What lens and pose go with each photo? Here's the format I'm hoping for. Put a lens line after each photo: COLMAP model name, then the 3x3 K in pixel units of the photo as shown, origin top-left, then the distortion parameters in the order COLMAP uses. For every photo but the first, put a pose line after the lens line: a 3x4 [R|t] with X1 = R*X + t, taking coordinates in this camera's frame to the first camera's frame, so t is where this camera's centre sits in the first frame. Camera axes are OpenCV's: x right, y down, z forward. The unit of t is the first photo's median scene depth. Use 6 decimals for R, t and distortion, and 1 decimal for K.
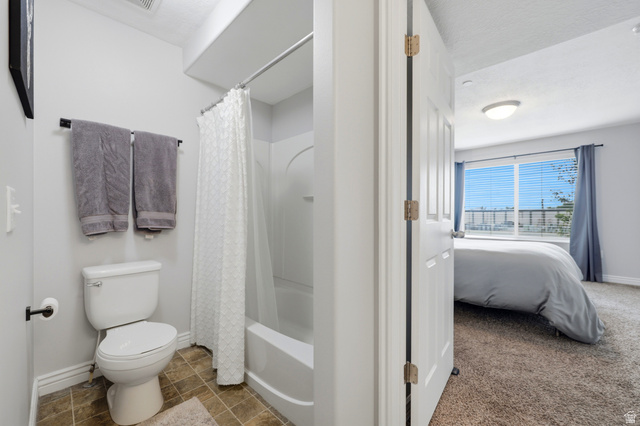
lens RADIAL K [[254.4, 0, 318.3], [0, 254.4, 210.4], [0, 0, 1]] dist [0.001629, 0.000241]
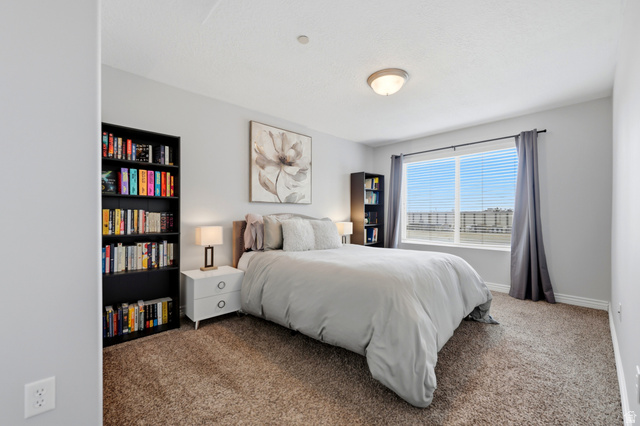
lens RADIAL K [[261.4, 0, 316.9], [0, 261.4, 211.7], [0, 0, 1]] dist [-0.000826, -0.000082]
pose [[0.999470, 0.002007, -0.032478, 0.682500], [-0.001970, 0.999997, 0.001172, 0.000042], [0.032480, -0.001108, 0.999472, 0.249488]]
